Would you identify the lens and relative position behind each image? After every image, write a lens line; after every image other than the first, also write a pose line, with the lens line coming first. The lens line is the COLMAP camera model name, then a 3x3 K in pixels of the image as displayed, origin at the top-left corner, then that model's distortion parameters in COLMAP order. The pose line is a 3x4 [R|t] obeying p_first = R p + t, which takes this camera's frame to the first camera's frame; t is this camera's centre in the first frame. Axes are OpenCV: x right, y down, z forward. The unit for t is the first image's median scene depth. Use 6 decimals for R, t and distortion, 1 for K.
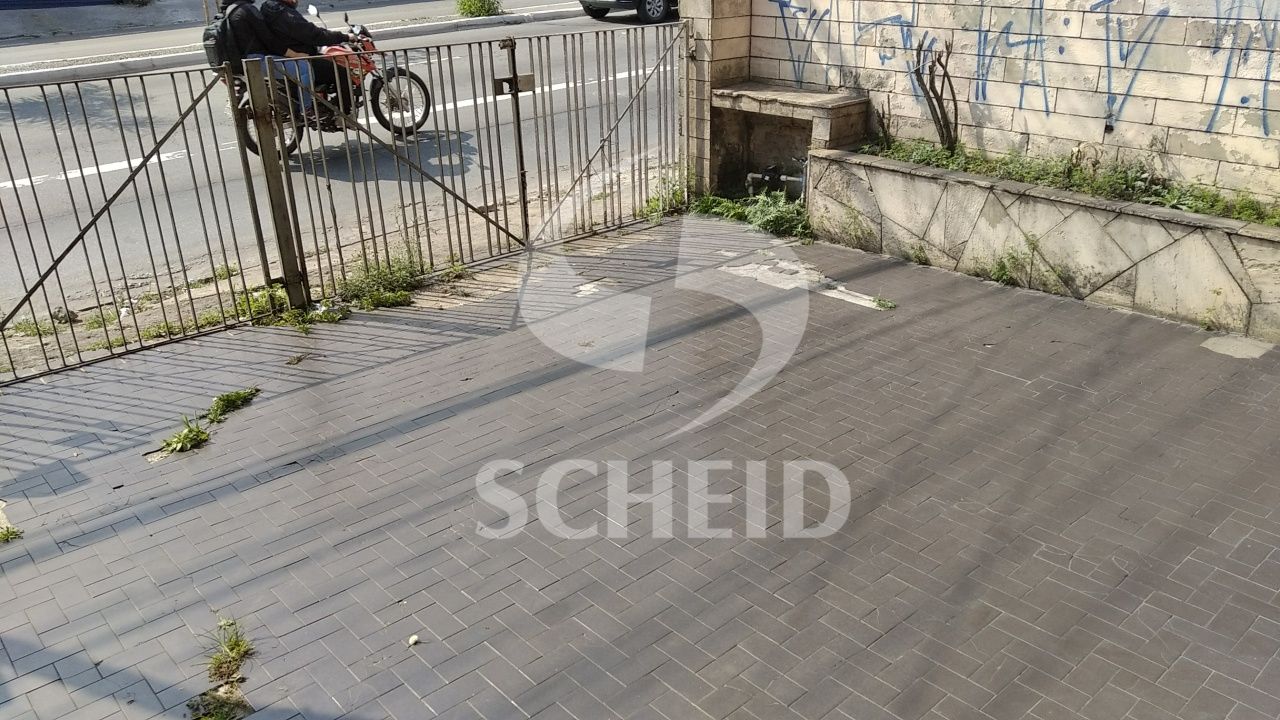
lens RADIAL K [[982.8, 0, 642.1], [0, 982.8, 363.3], [0, 0, 1]] dist [-0.001110, 0.000912]
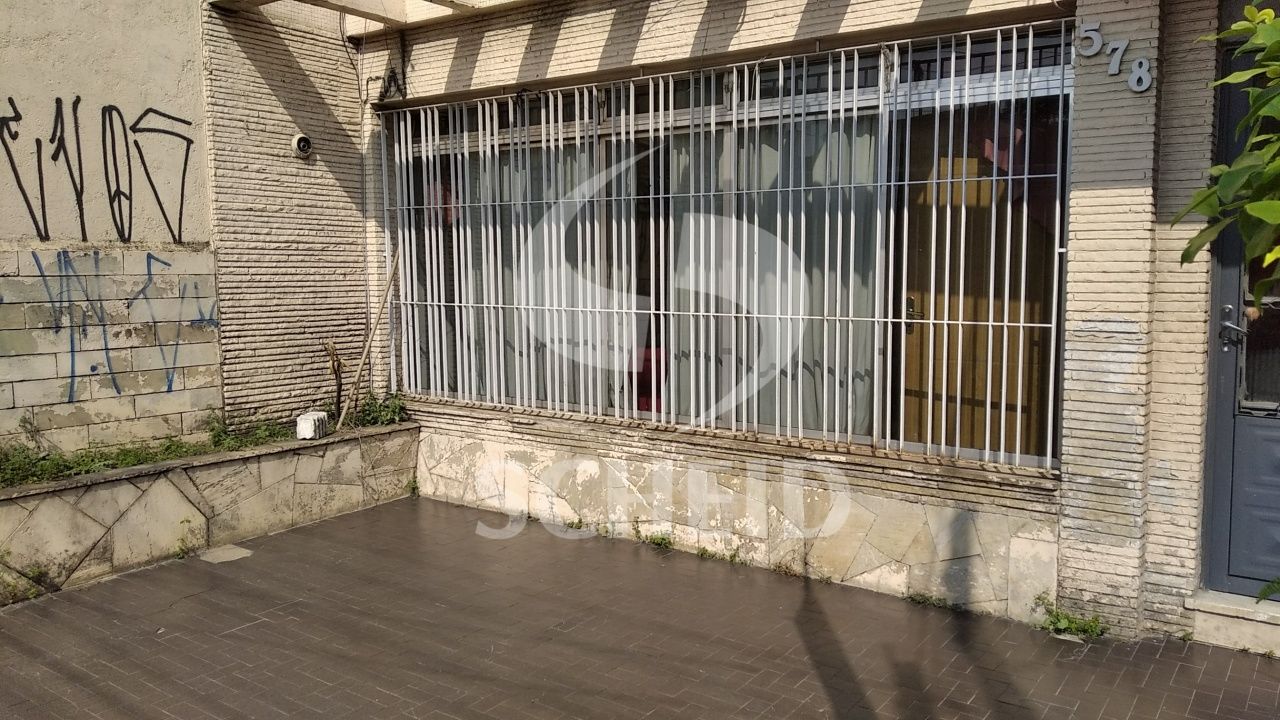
lens RADIAL K [[982.8, 0, 639.9], [0, 982.8, 359.8], [0, 0, 1]] dist [-0.001110, 0.000912]
pose [[-0.209973, -0.087980, 0.973741, -0.597455], [0.389787, 0.905839, 0.165897, -0.218946], [-0.896648, 0.414386, -0.155909, 0.610798]]
